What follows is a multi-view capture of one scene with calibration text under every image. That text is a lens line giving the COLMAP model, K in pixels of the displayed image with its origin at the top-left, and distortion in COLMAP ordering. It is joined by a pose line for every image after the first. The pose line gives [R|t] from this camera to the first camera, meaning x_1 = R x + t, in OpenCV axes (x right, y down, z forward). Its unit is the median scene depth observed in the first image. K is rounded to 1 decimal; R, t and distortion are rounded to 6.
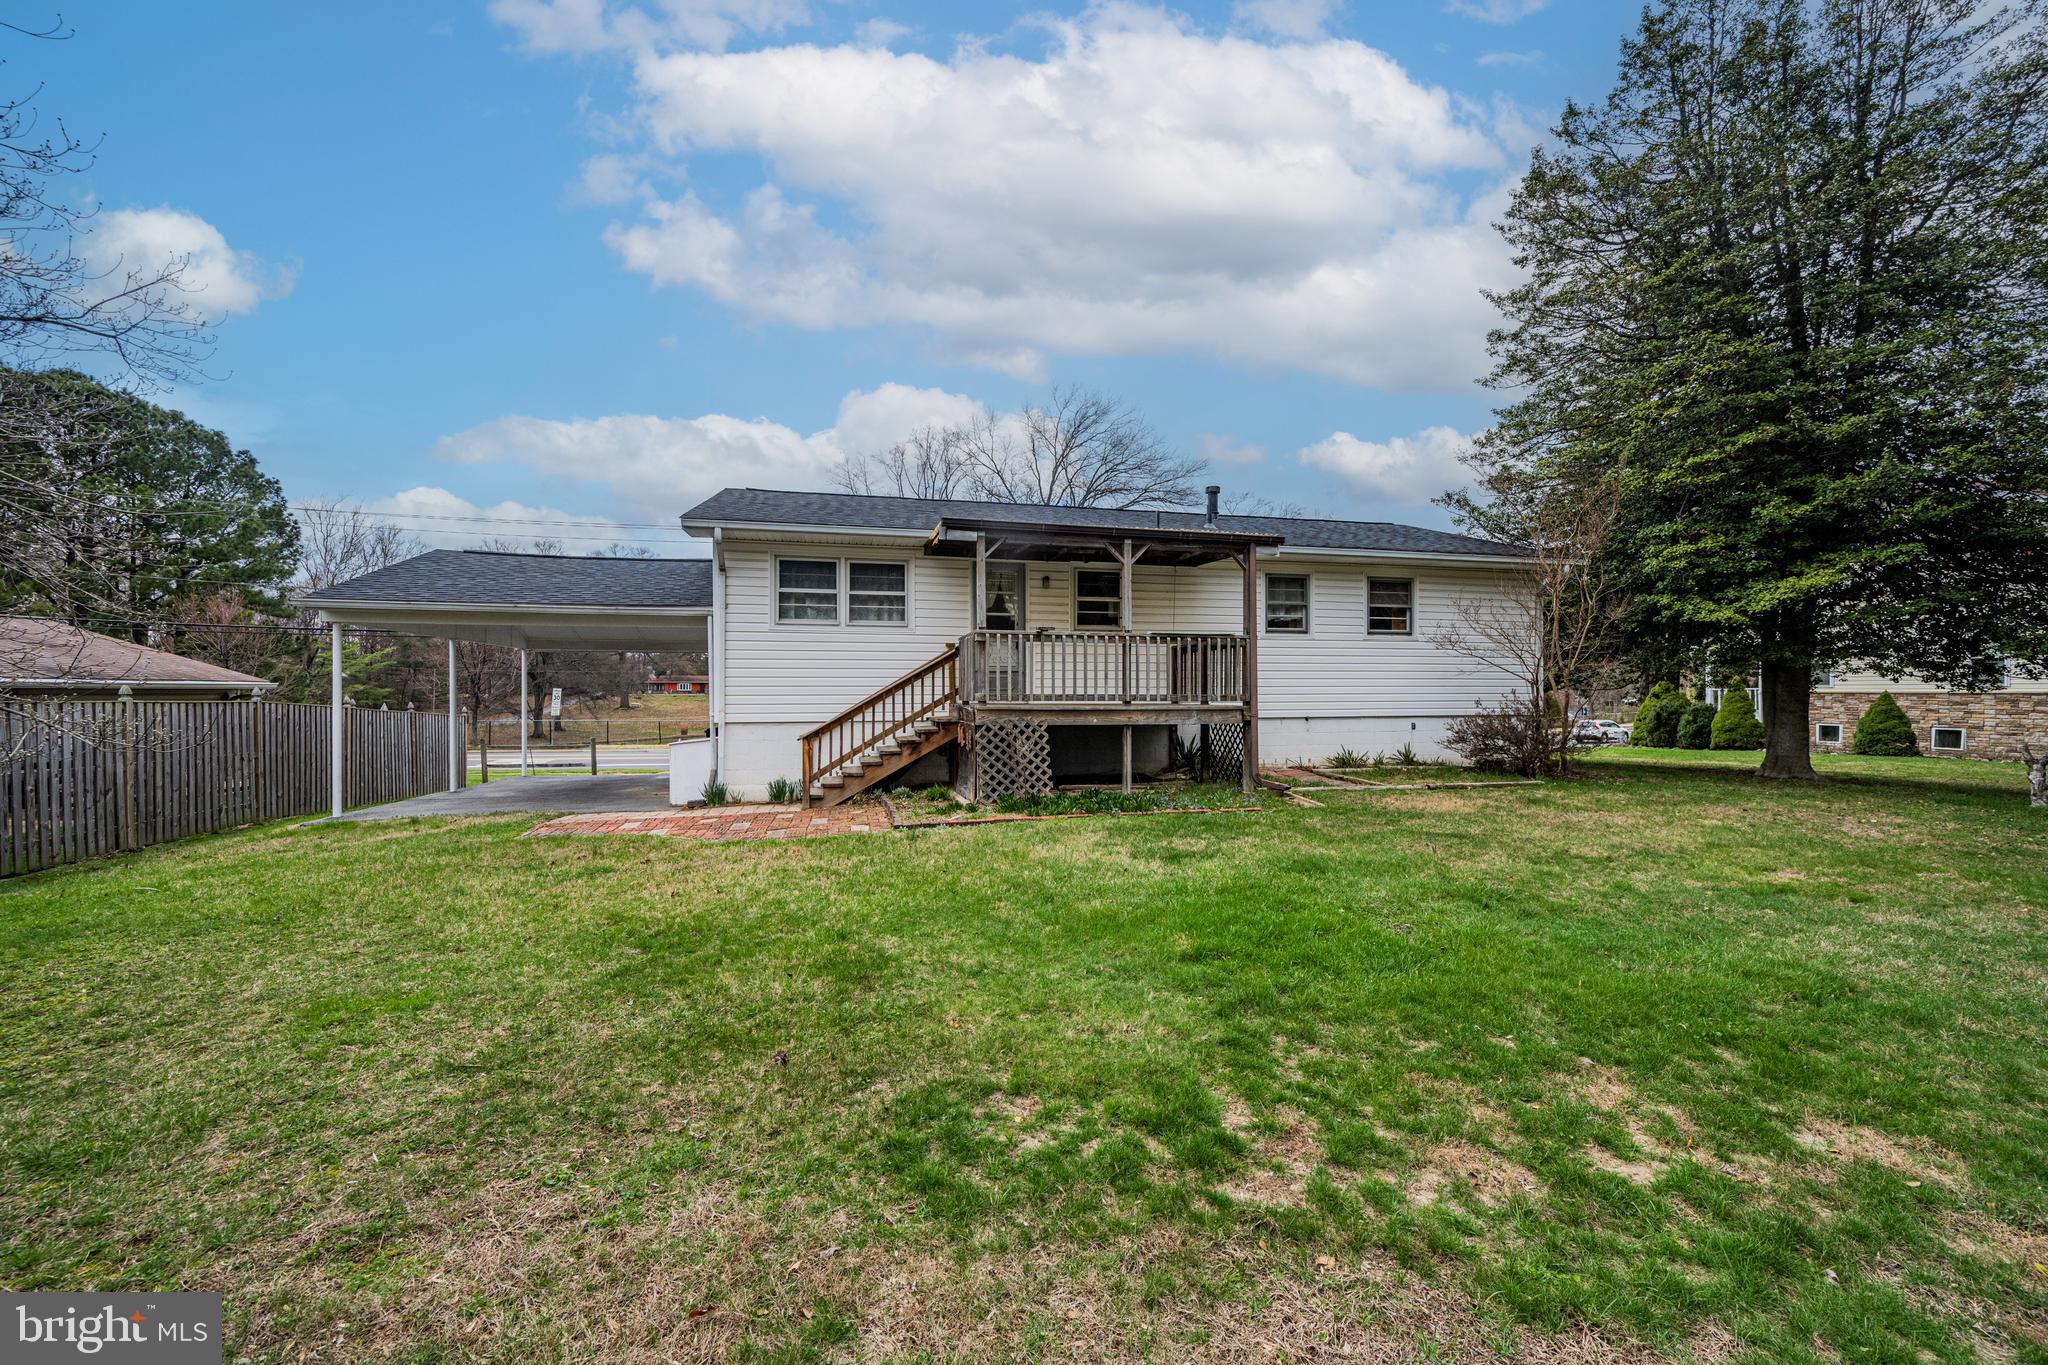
lens RADIAL K [[786.3, 0, 1024.9], [0, 786.3, 697.6], [0, 0, 1]] dist [0.000851, -0.000015]
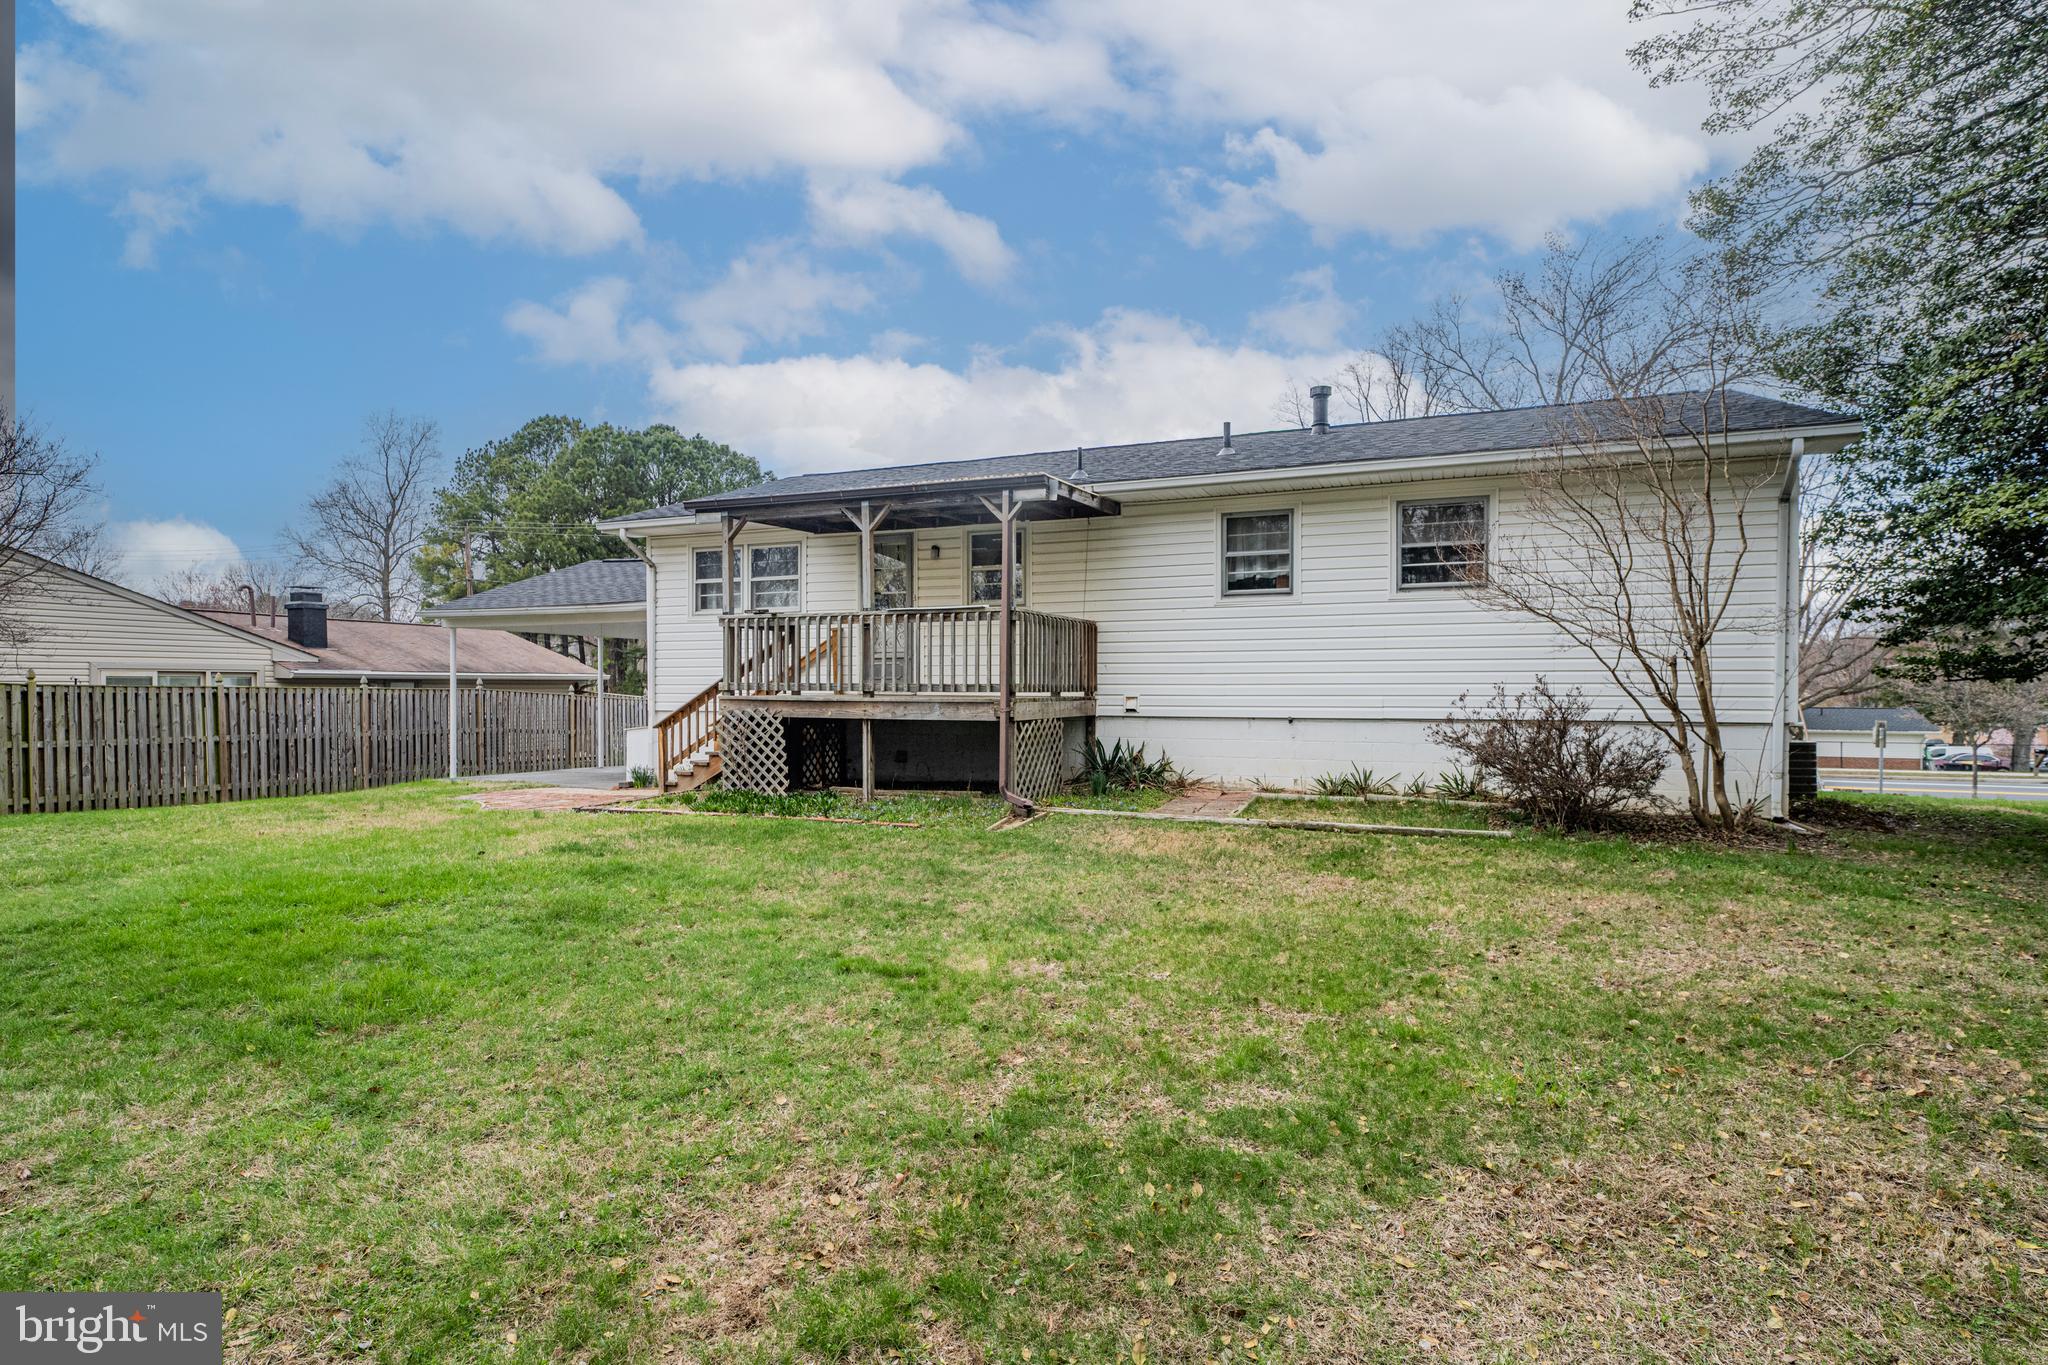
lens RADIAL K [[995.4, 0, 1020.4], [0, 995.4, 679.6], [0, 0, 1]] dist [0.007159, 0.000067]
pose [[0.818934, -0.002007, -0.573884, 0.748339], [-0.004267, 0.999945, -0.009586, 0.000953], [0.573872, 0.010299, 0.818880, 0.181717]]
